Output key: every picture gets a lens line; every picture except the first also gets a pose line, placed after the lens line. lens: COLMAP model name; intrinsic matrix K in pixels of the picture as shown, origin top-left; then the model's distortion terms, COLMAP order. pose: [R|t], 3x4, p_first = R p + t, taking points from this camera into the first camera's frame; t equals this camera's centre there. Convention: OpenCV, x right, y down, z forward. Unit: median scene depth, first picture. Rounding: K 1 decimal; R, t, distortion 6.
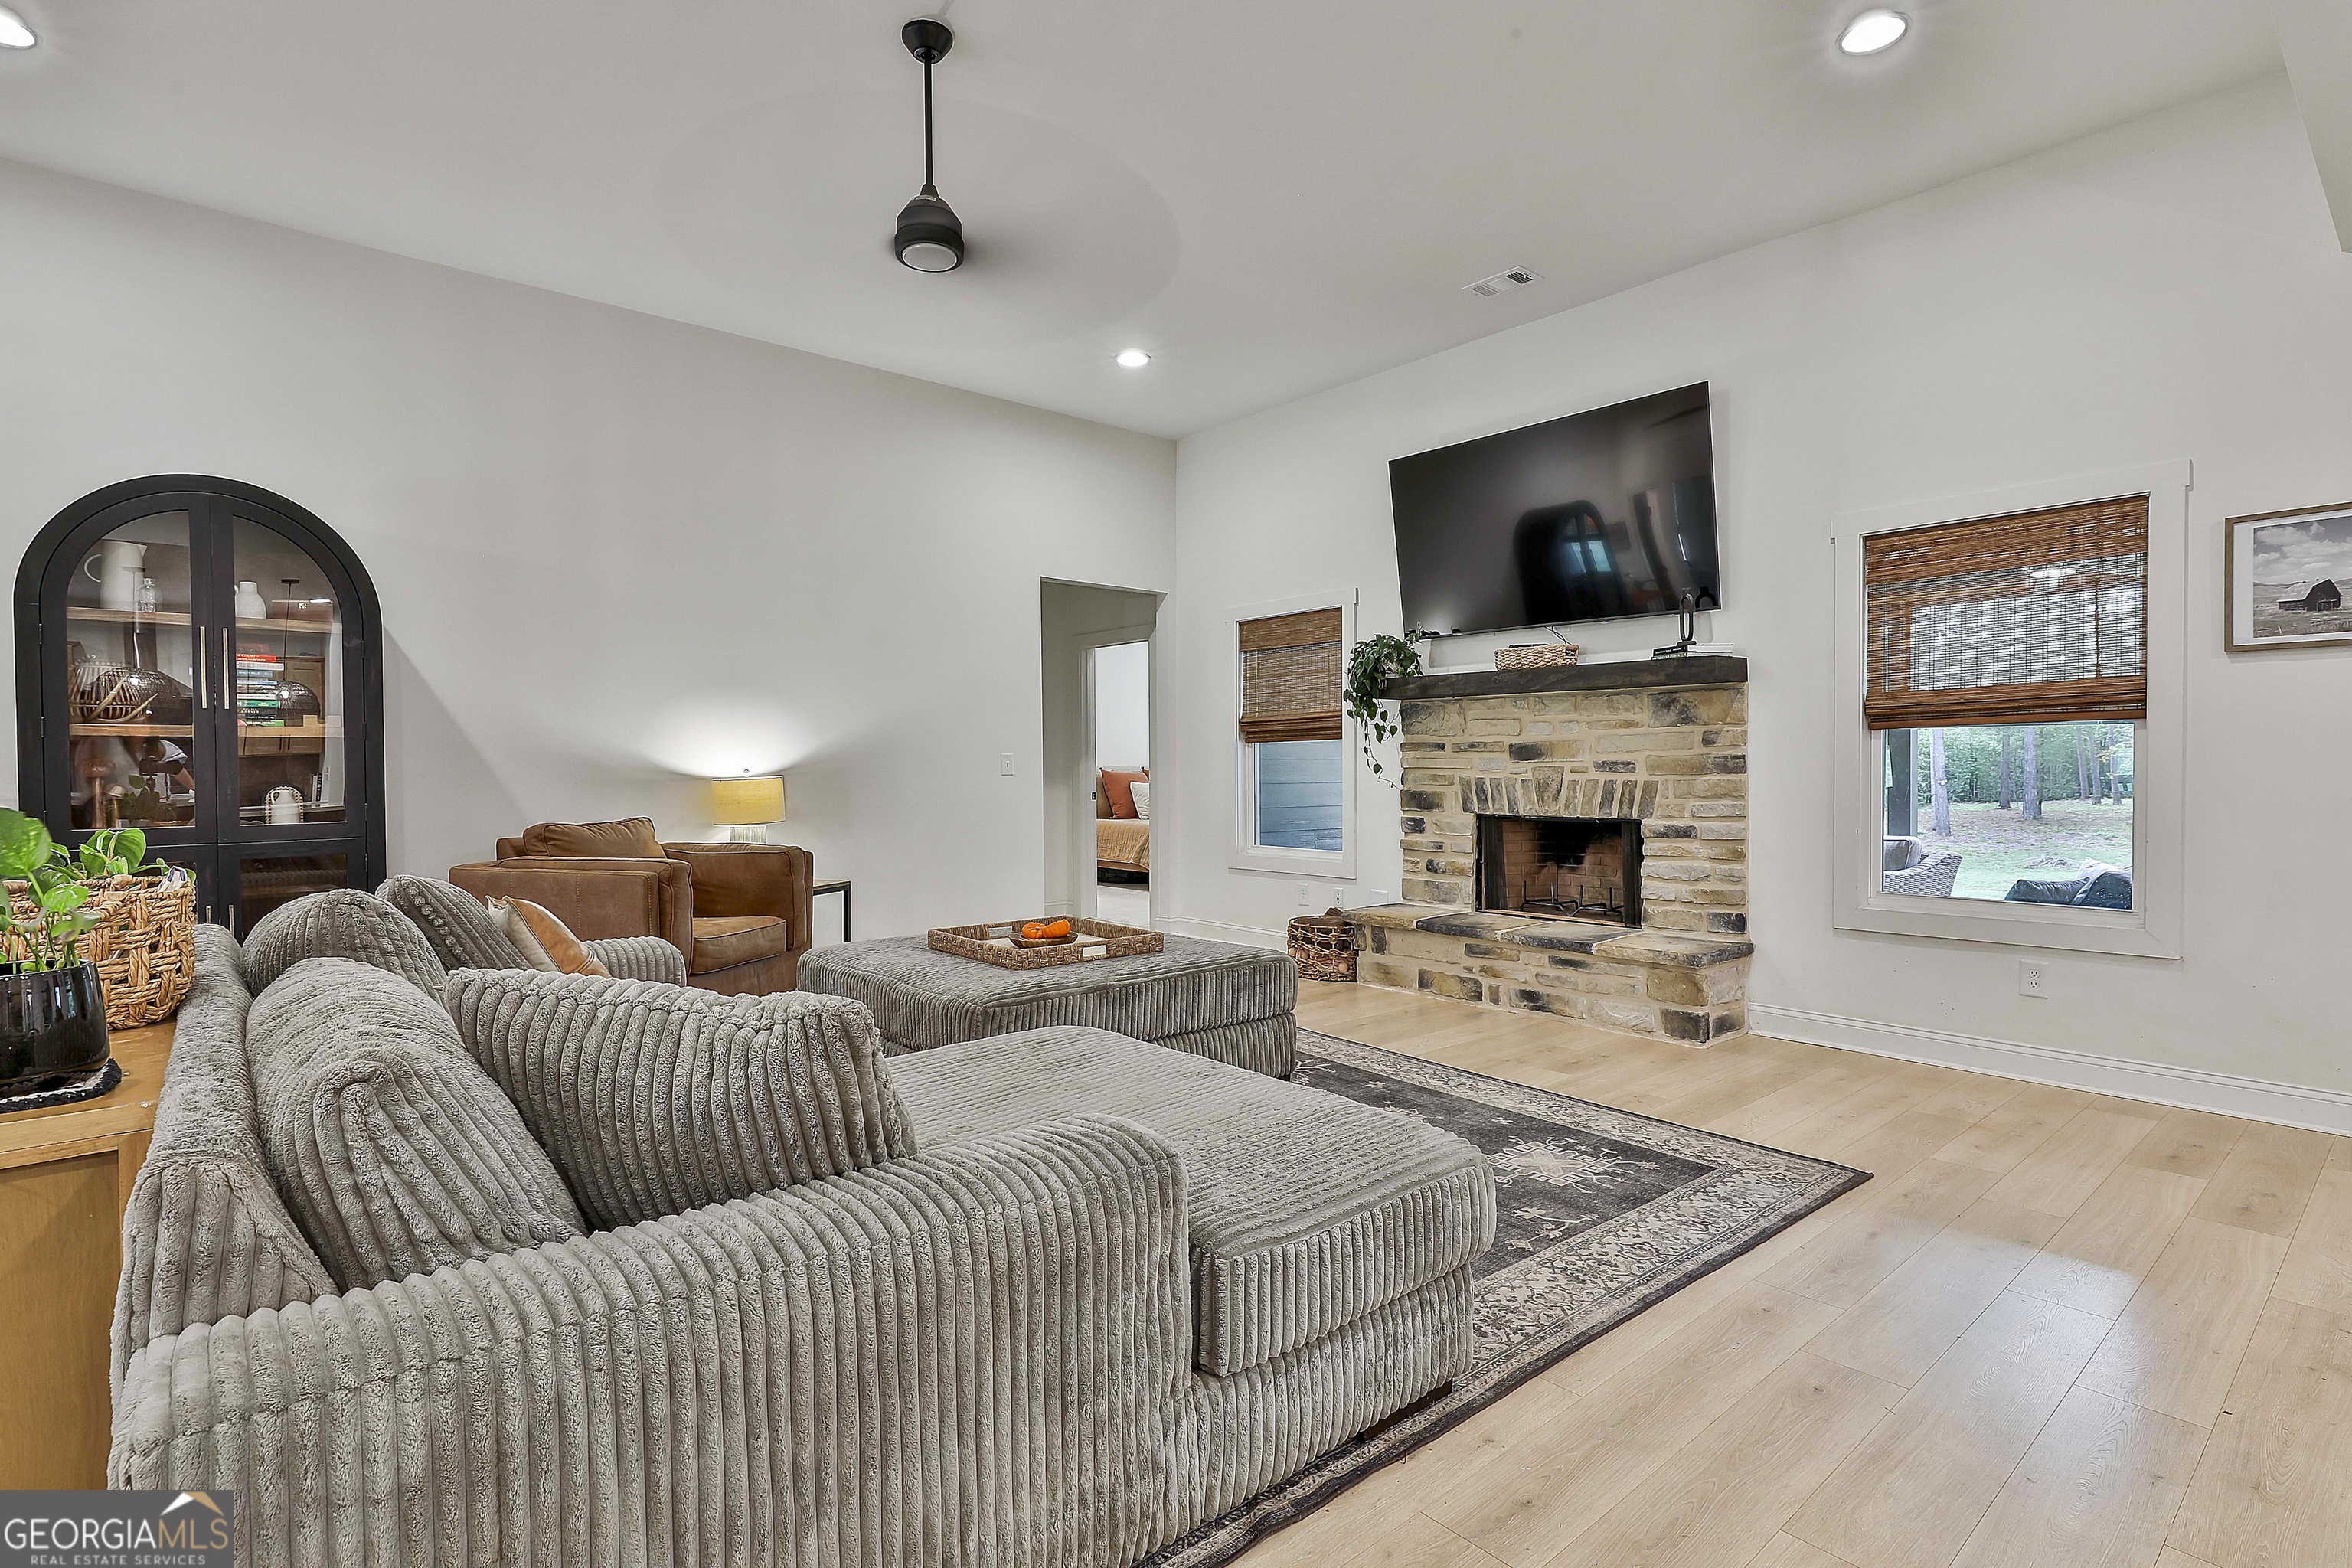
lens RADIAL K [[1133.3, 0, 1181.6], [0, 1133.3, 774.5], [0, 0, 1]] dist [-0.001158, 0.001689]
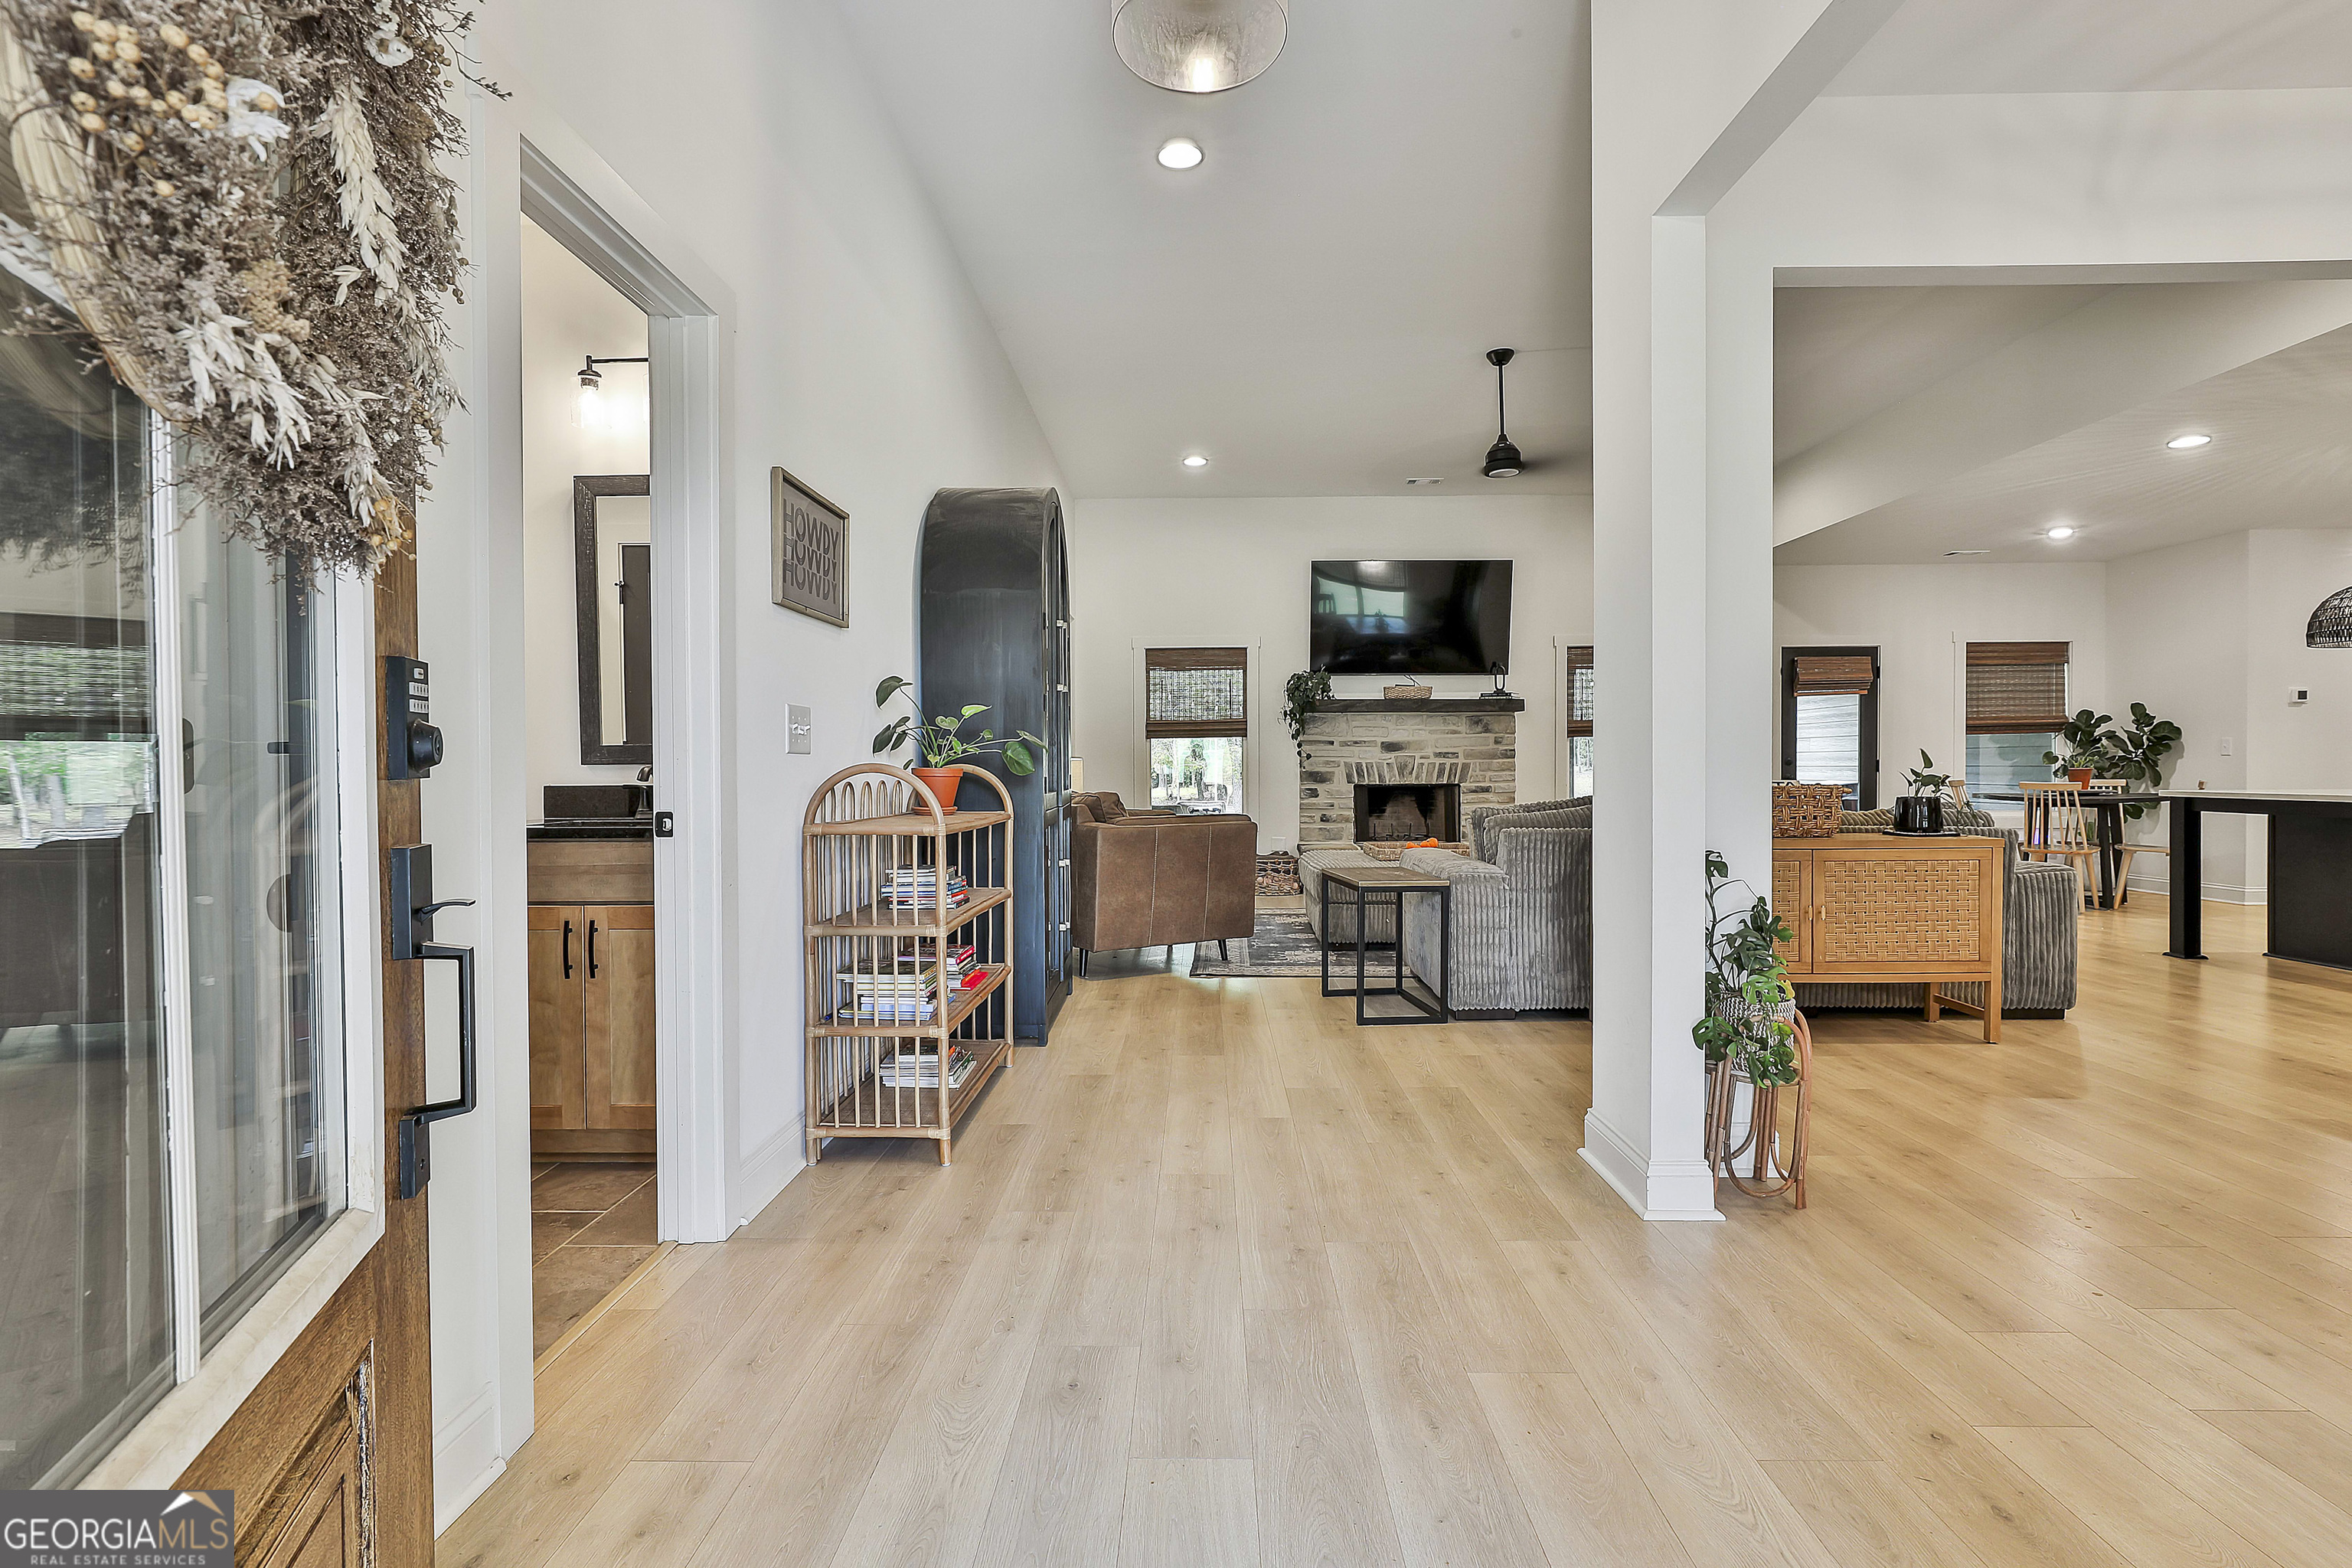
lens RADIAL K [[1133.3, 0, 1181.6], [0, 1133.3, 774.5], [0, 0, 1]] dist [-0.001158, 0.001689]
pose [[0.668020, -0.005397, 0.744124, -1.355199], [0.008338, 0.999965, -0.000232, 0.022765], [-0.744097, 0.006360, 0.668042, 0.106340]]
